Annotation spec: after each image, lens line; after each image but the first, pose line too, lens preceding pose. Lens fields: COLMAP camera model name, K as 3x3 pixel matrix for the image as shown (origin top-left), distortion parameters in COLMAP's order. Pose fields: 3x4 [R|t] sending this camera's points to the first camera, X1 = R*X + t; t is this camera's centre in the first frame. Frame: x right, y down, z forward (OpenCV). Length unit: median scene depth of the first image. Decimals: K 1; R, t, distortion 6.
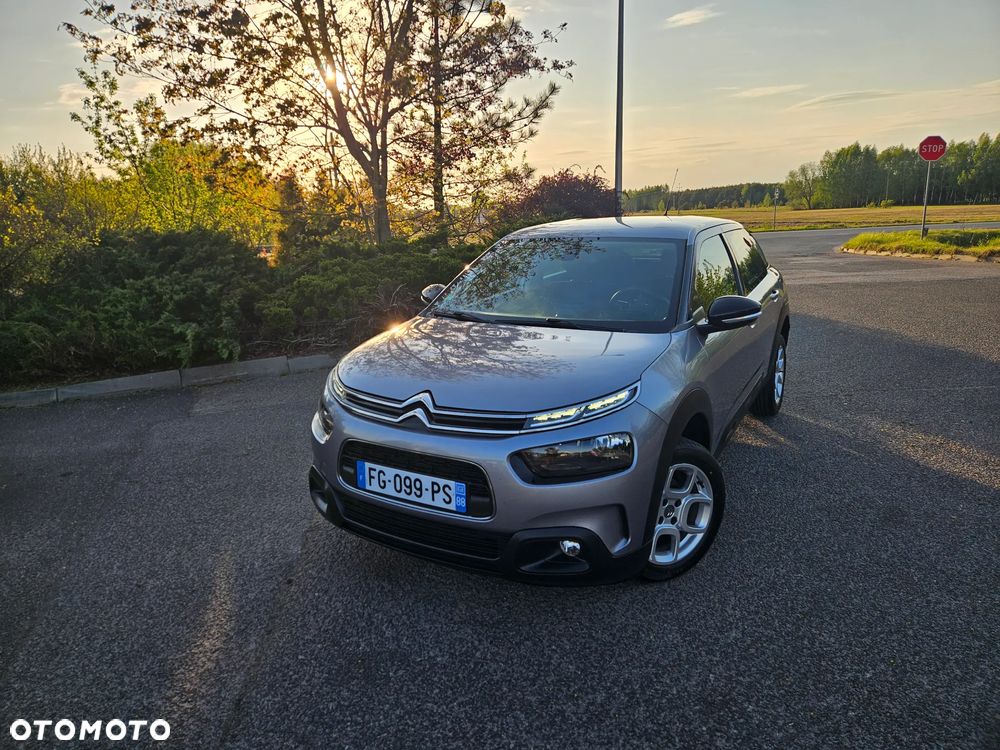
lens RADIAL K [[669.2, 0, 492.3], [0, 669.2, 360.7], [0, 0, 1]] dist [0.083175, -0.071871]
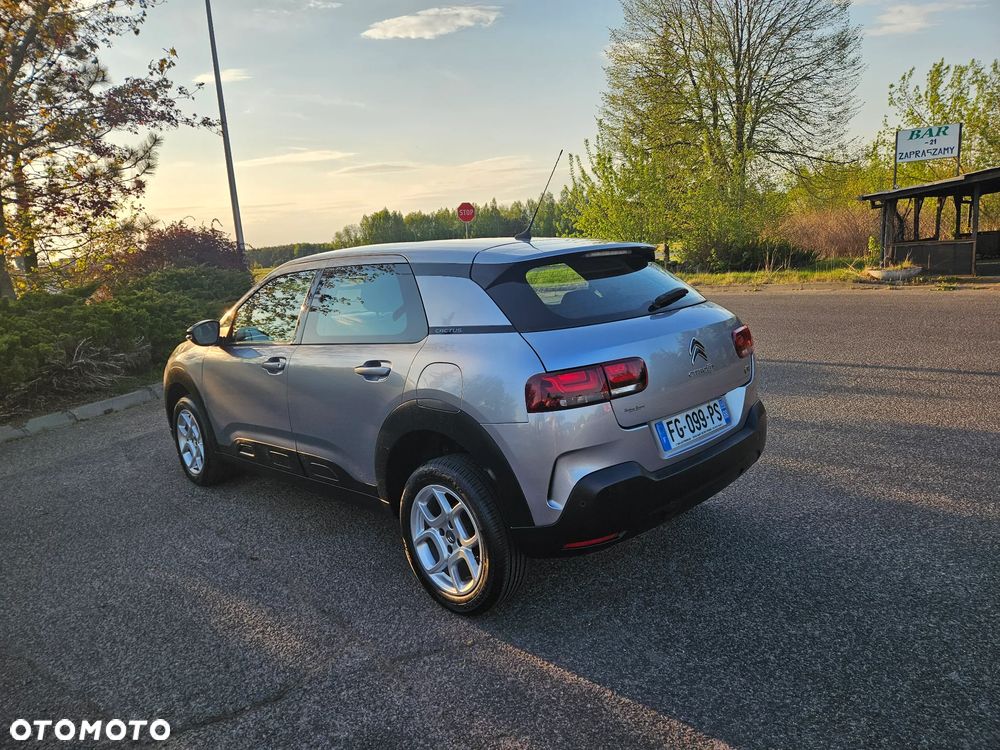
lens RADIAL K [[671.0, 0, 500.2], [0, 671.0, 366.6], [0, 0, 1]] dist [0.076263, -0.067765]
pose [[0.801499, -0.123685, 0.585065, -0.242703], [0.168121, 0.985521, -0.021971, 0.042038], [-0.573877, 0.115972, 0.810689, -0.080561]]
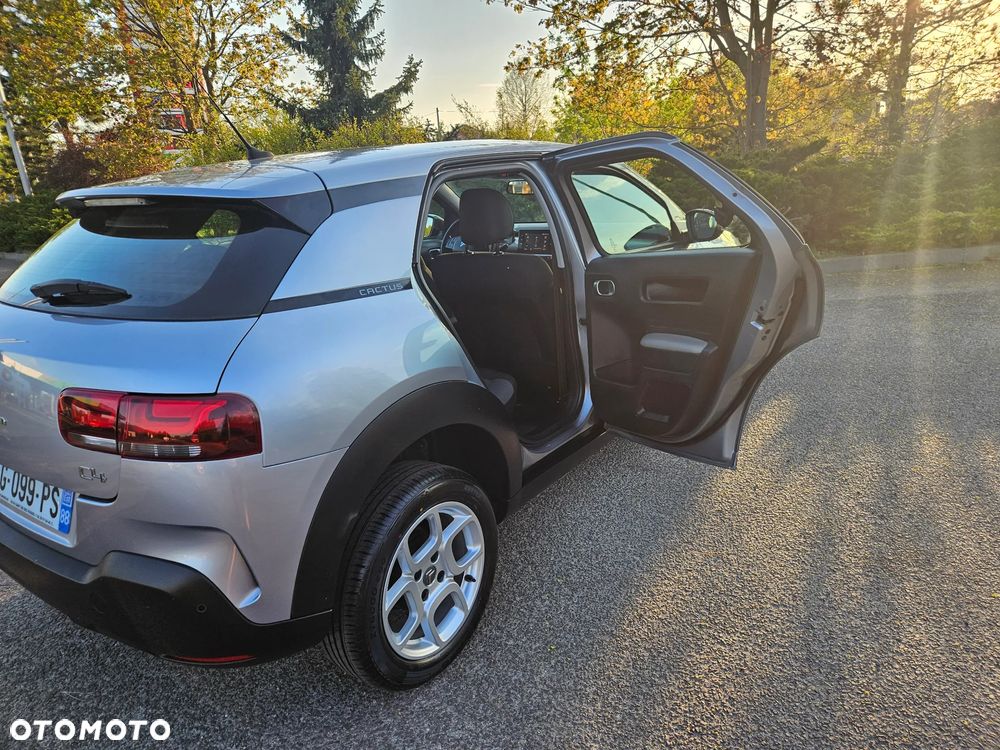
lens RADIAL K [[673.6, 0, 496.2], [0, 673.6, 380.4], [0, 0, 1]] dist [0.076302, -0.068237]
pose [[0.722278, 0.193768, -0.663904, 0.343827], [-0.097551, 0.978896, 0.179574, -0.018031], [0.684689, -0.064937, 0.725937, 0.111440]]
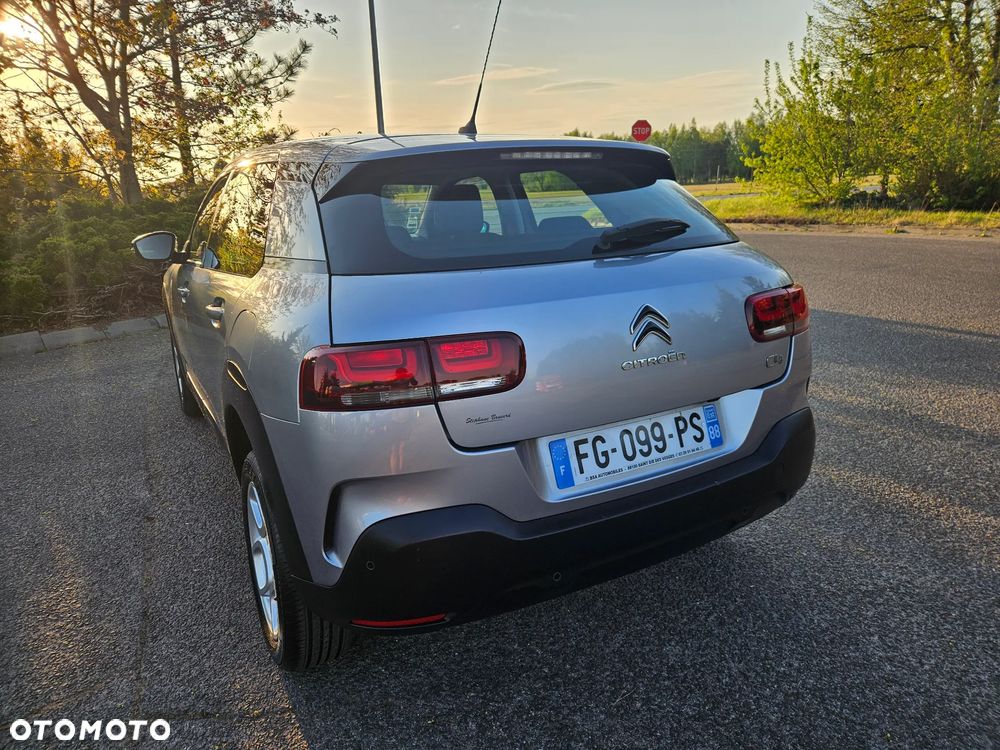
lens RADIAL K [[674.7, 0, 497.1], [0, 674.7, 374.5], [0, 0, 1]] dist [0.072652, -0.069238]
pose [[0.934709, -0.093744, 0.342829, -0.062278], [0.078155, 0.995191, 0.059041, 0.041990], [-0.346715, -0.028392, 0.937541, -0.032870]]
